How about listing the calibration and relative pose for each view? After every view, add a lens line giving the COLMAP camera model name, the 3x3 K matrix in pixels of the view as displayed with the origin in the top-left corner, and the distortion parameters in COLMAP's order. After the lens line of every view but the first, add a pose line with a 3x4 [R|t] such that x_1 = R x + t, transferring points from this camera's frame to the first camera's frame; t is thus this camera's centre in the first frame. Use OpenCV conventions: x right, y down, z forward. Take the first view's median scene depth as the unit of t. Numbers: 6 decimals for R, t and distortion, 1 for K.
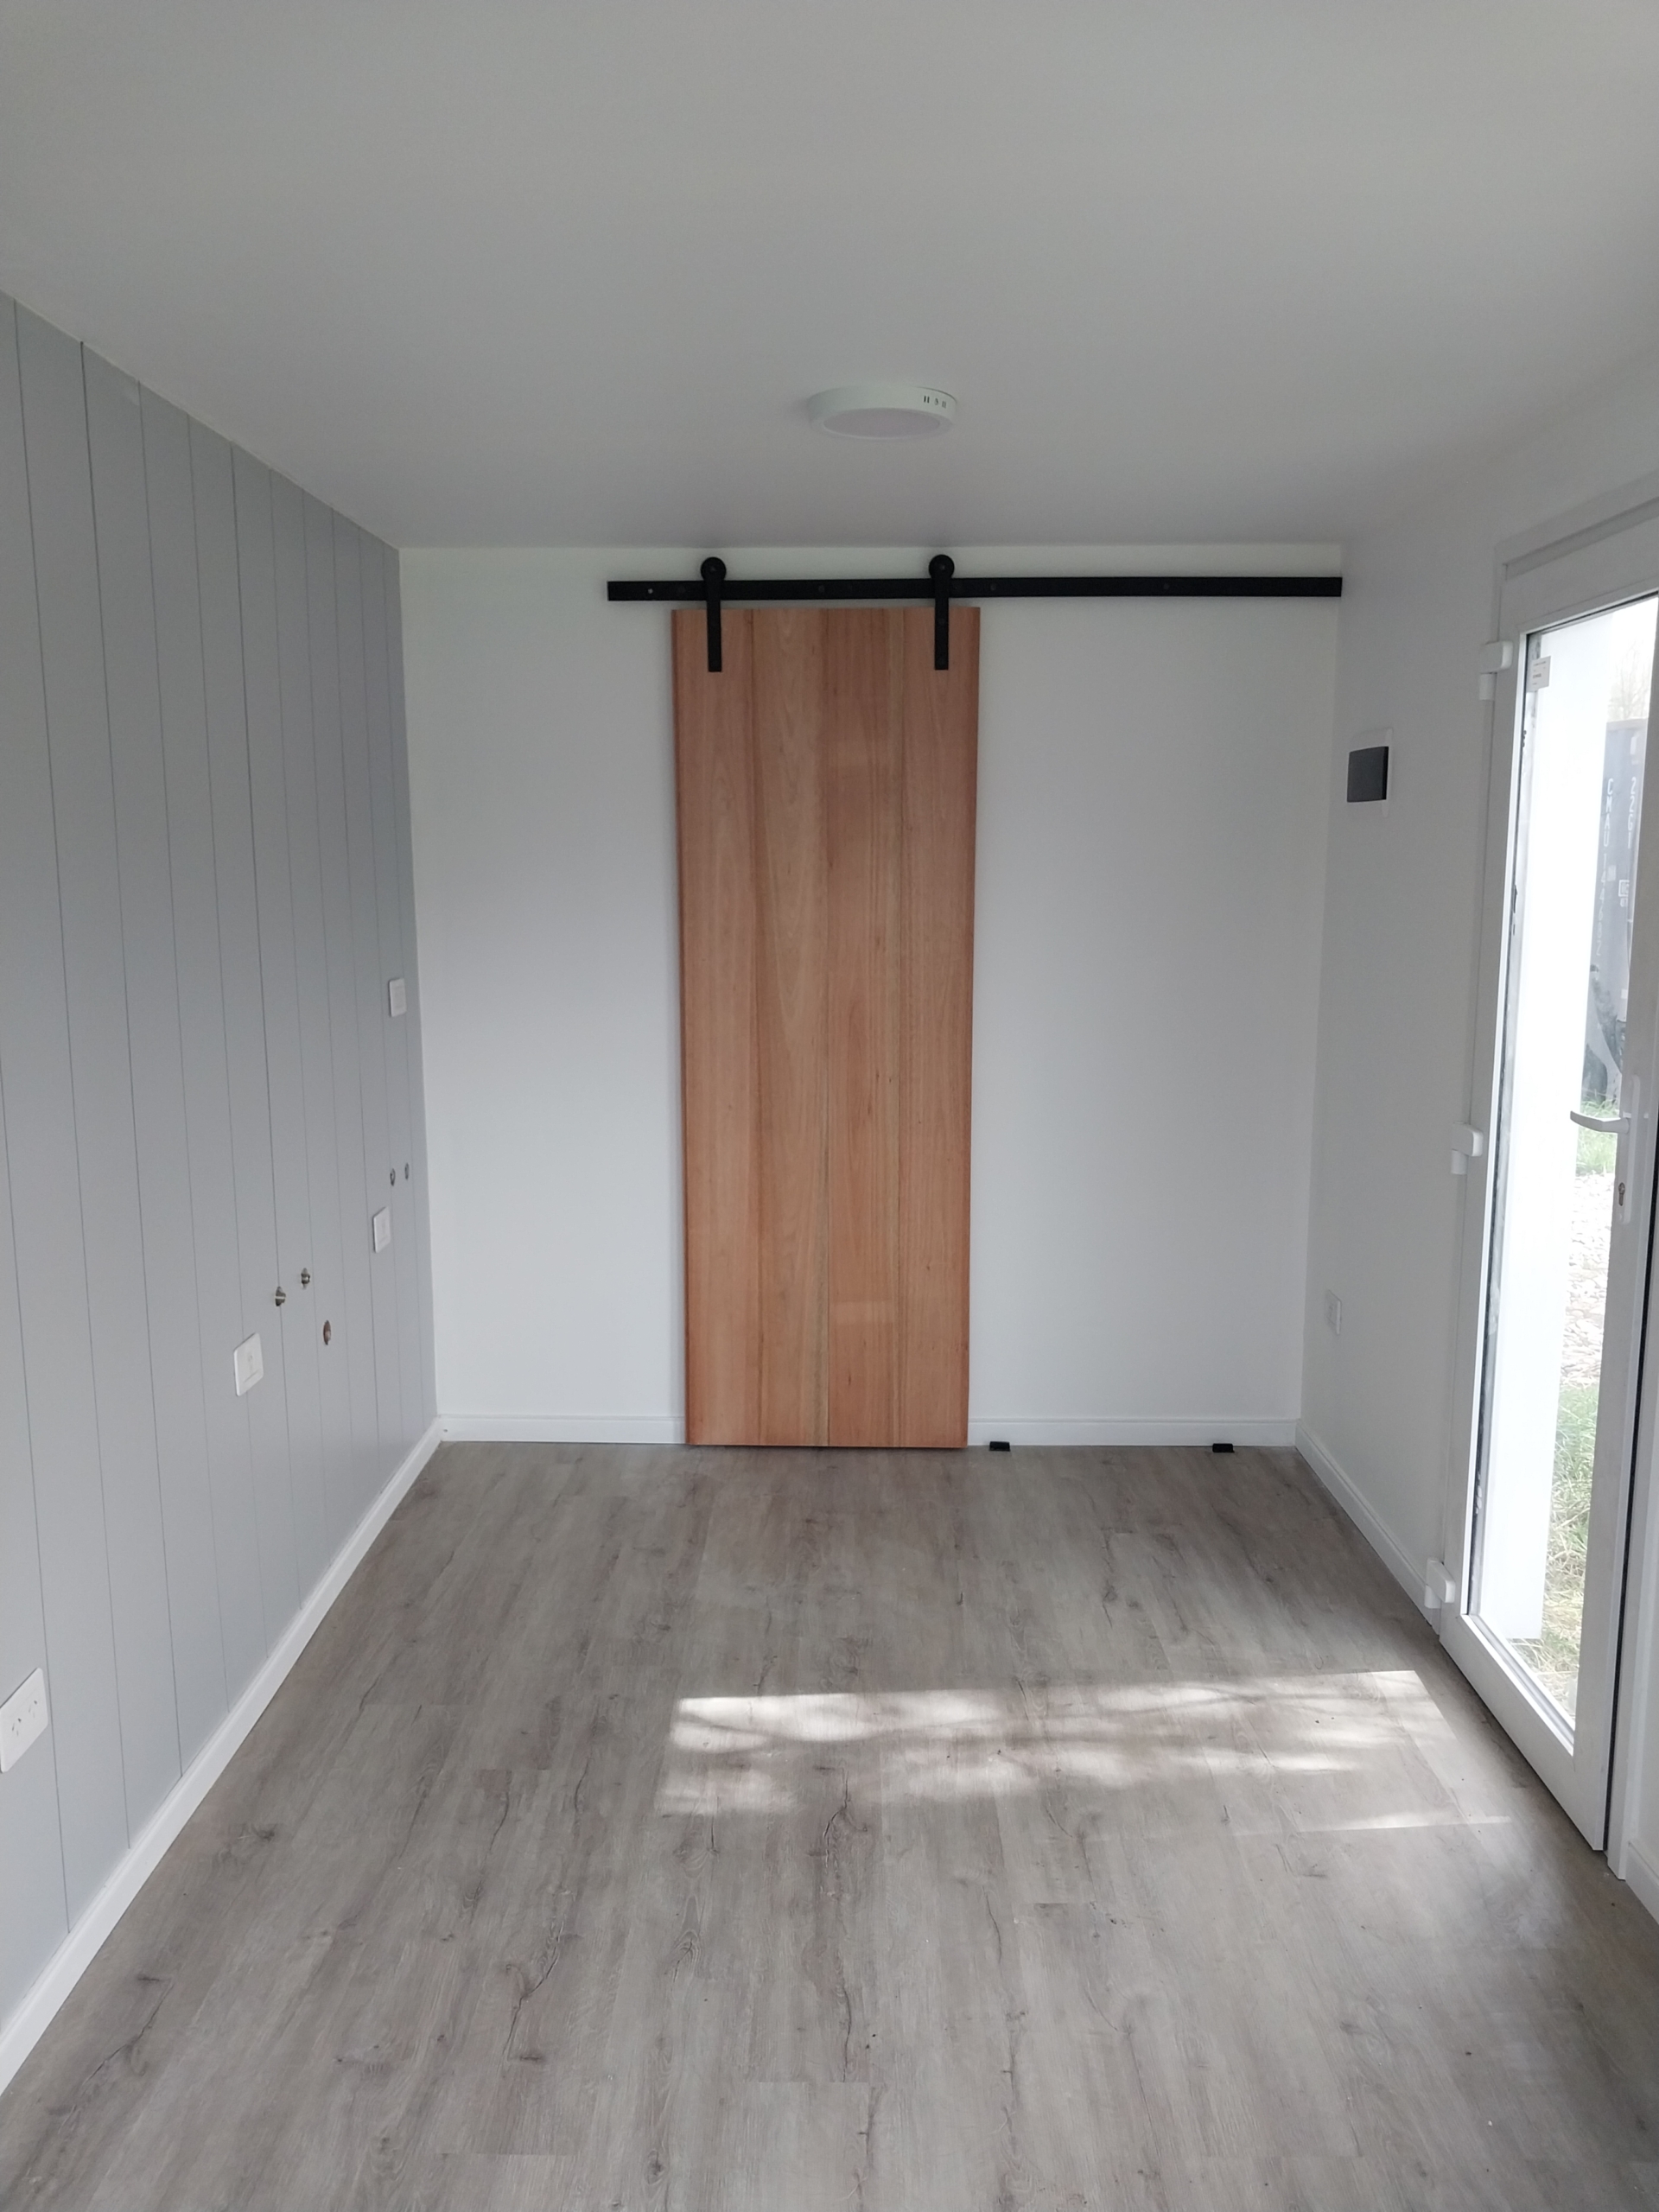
lens RADIAL K [[1746.5, 0, 821.0], [0, 1746.5, 1143.1], [0, 0, 1]] dist [-0.004023, 0.005255]
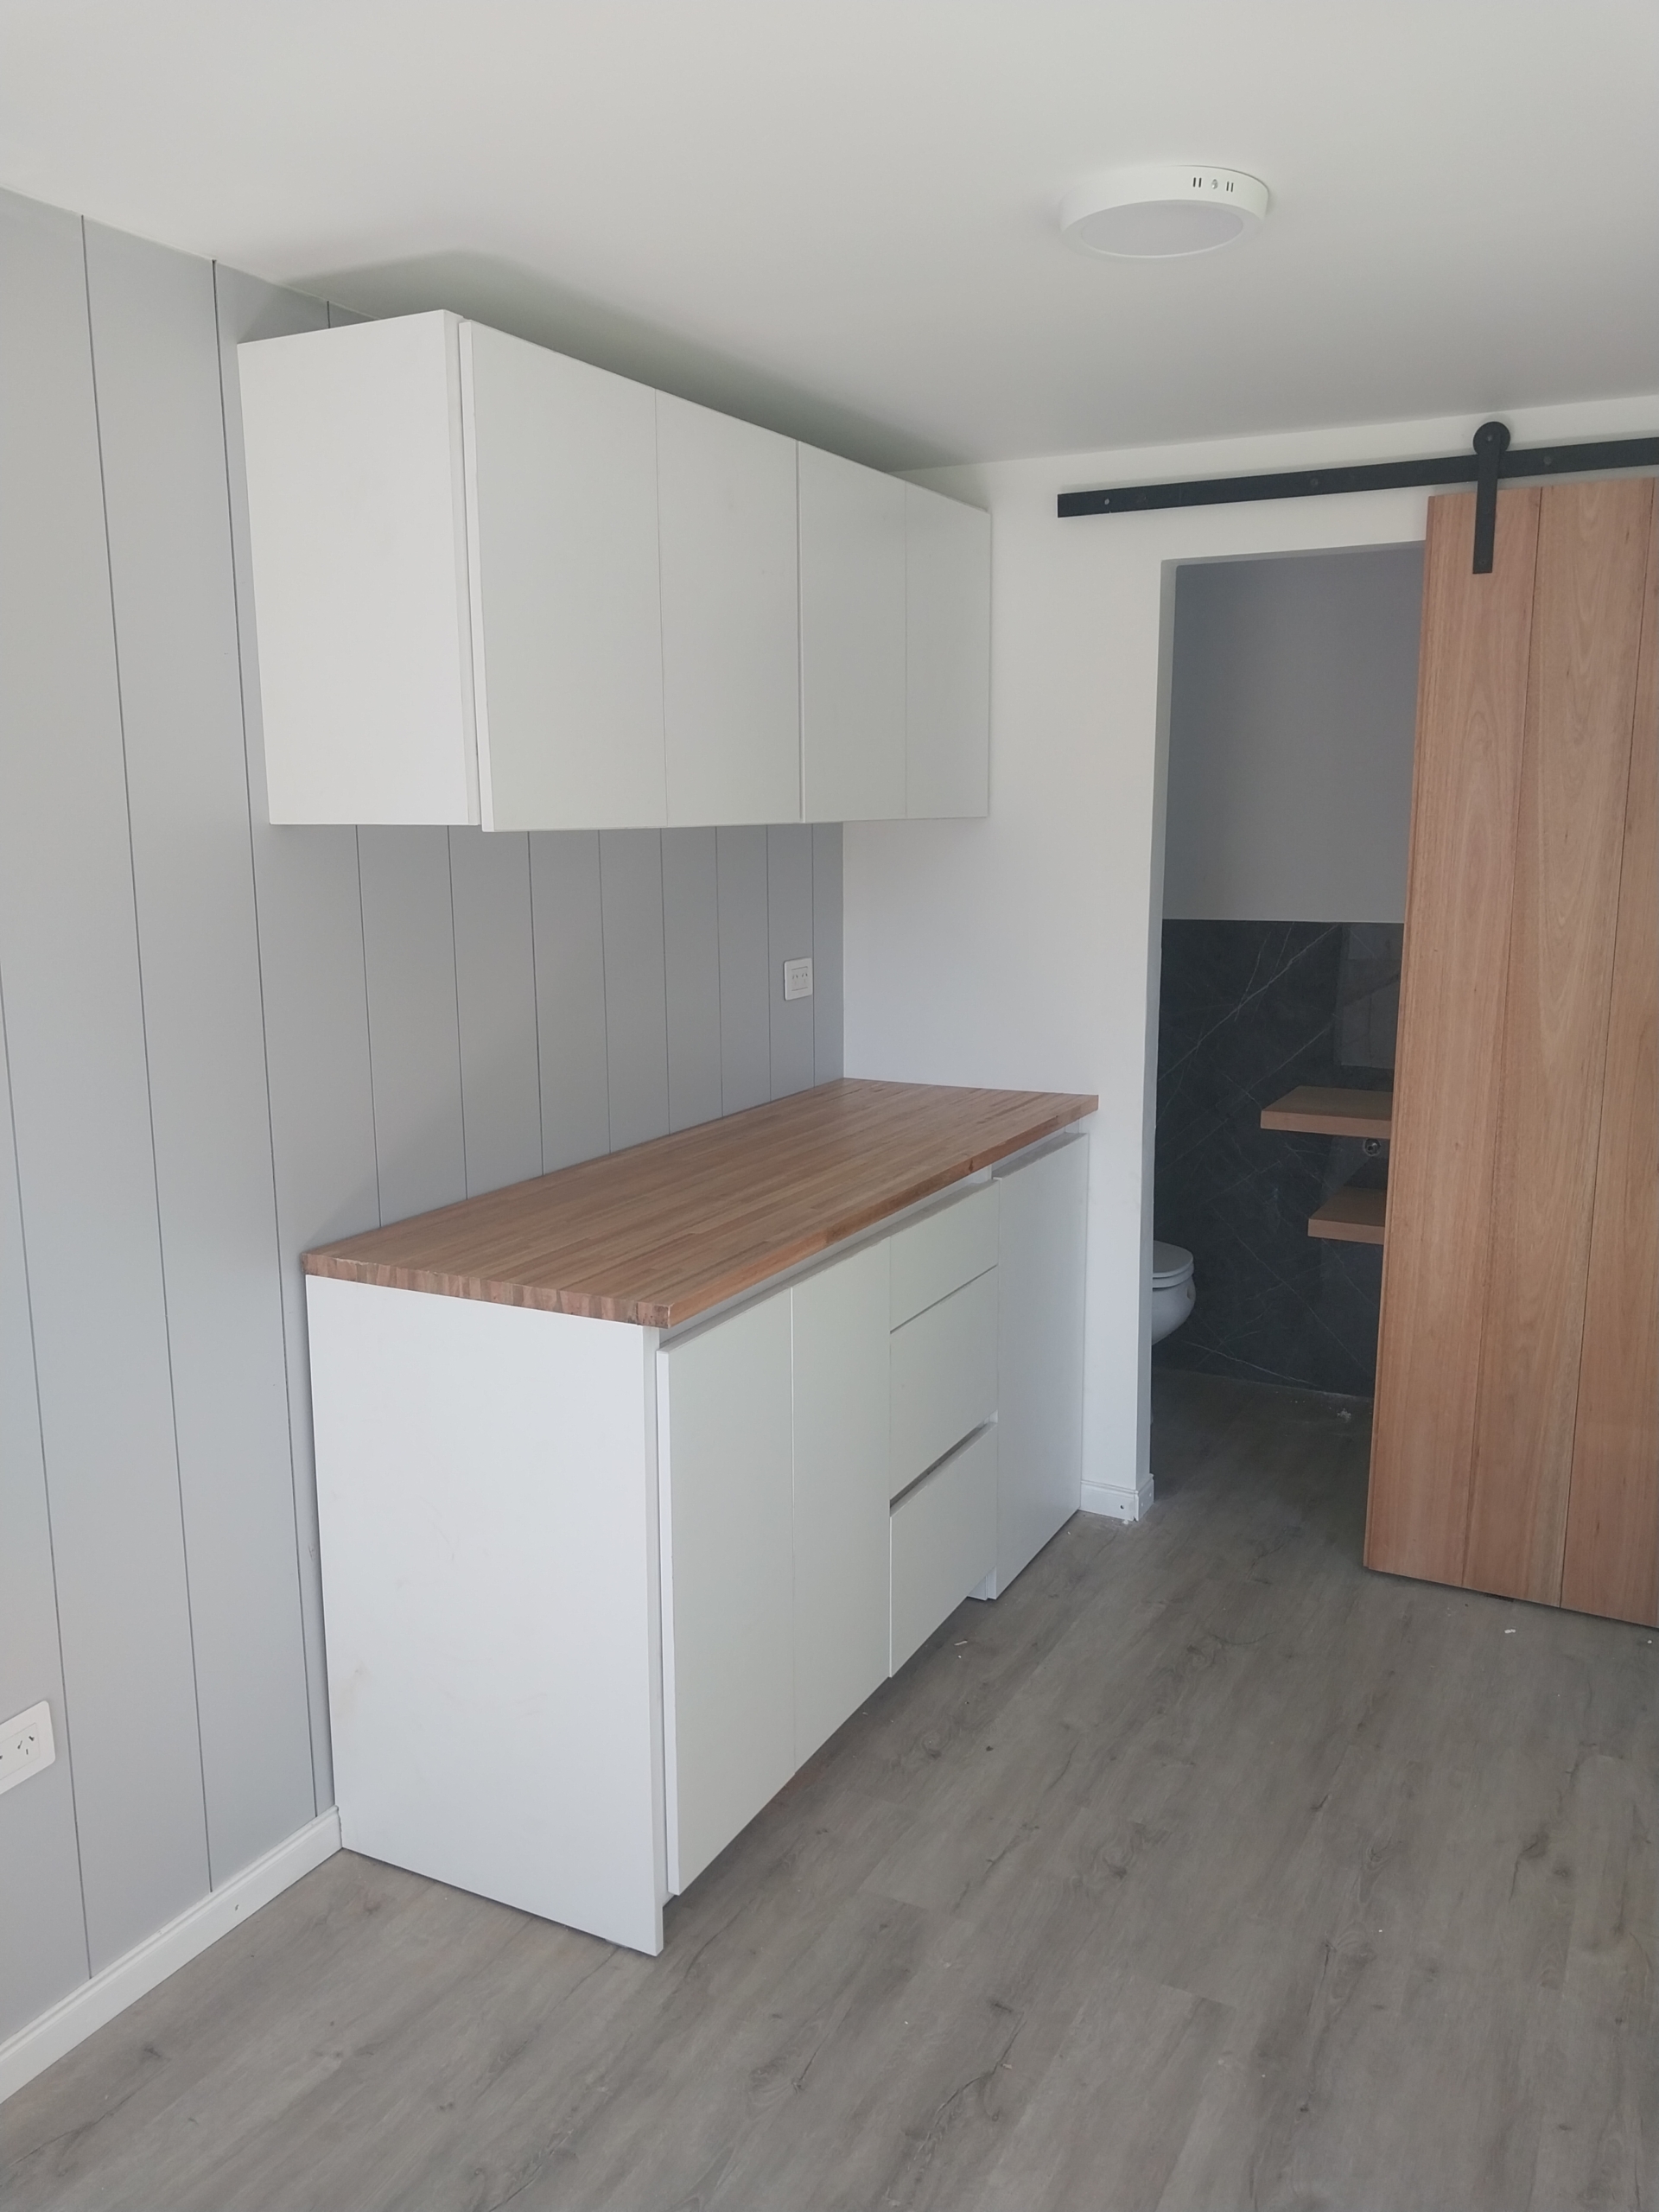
lens RADIAL K [[1746.5, 0, 802.7], [0, 1746.5, 1126.1], [0, 0, 1]] dist [-0.004023, 0.005255]
pose [[0.889723, 0.075251, -0.450256, 0.222556], [-0.067849, 0.997163, 0.032582, -0.046705], [0.451431, 0.001561, 0.892305, 0.246873]]
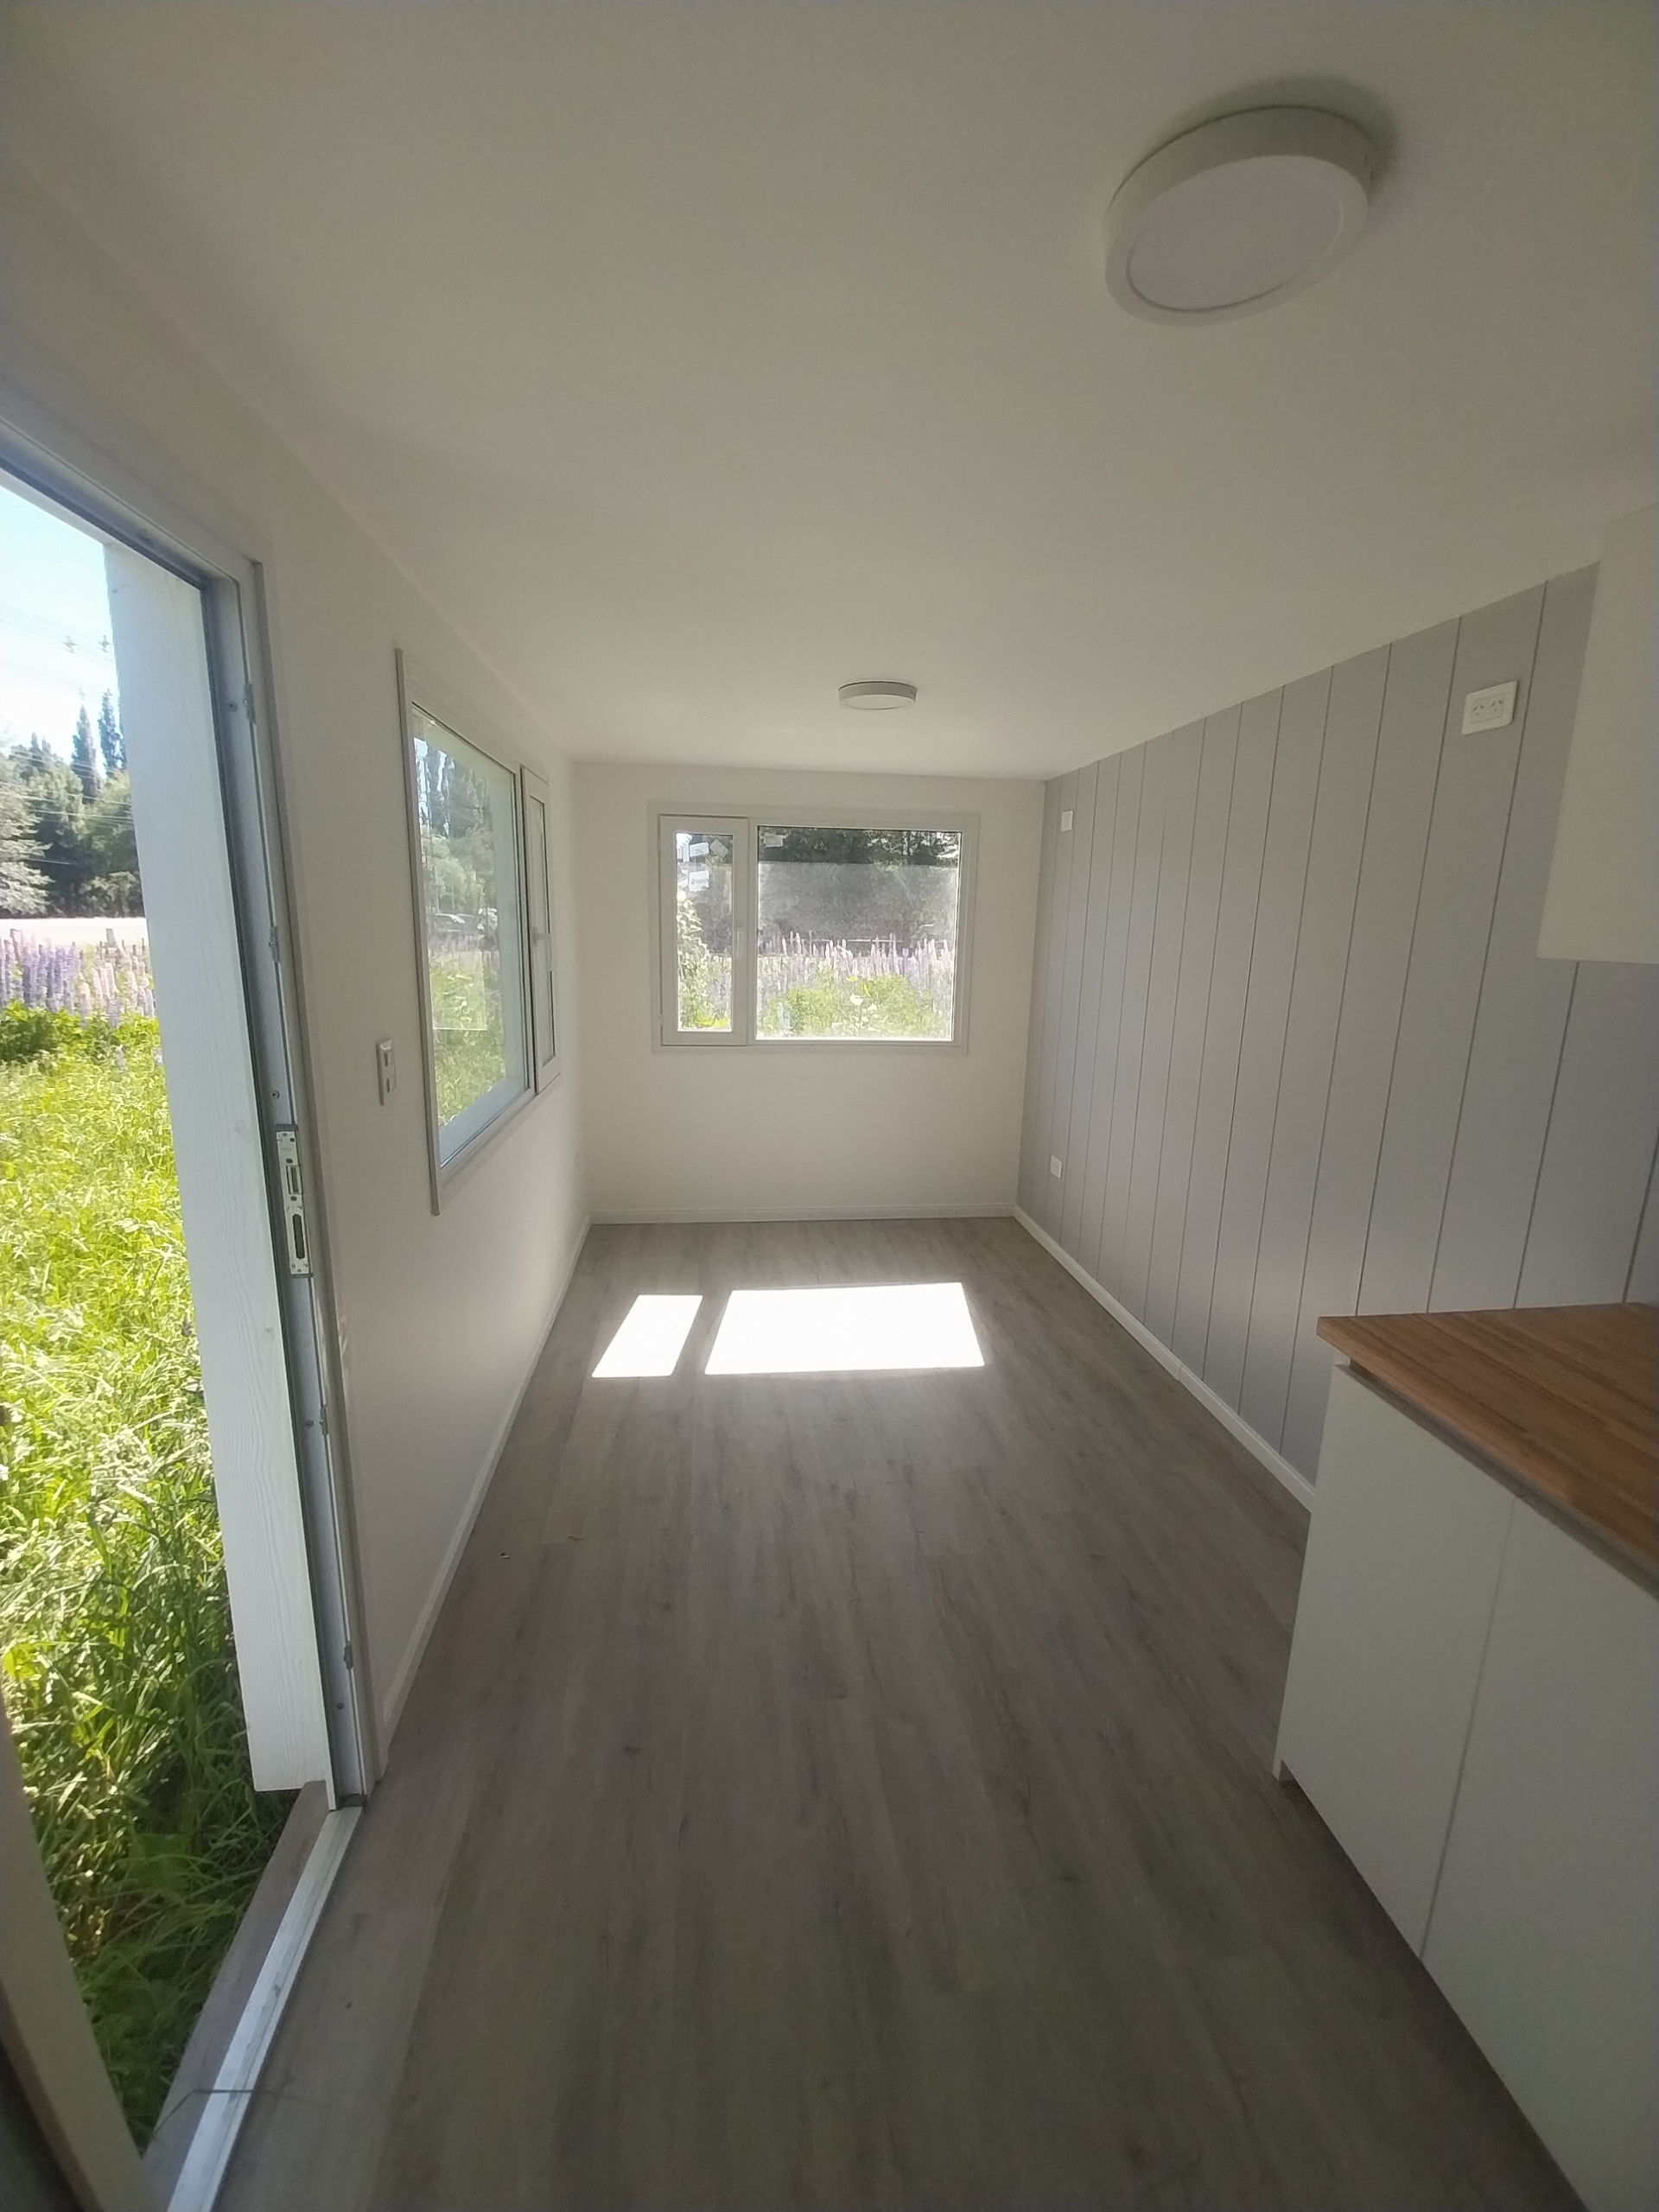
lens RADIAL K [[869.9, 0, 825.1], [0, 869.9, 1088.3], [0, 0, 1]] dist [-0.011748, 0.000568]
pose [[-0.990277, 0.011706, -0.138617, 0.184442], [-0.038548, 0.934342, 0.354286, -0.207882], [0.133663, 0.356185, -0.924806, 1.166101]]
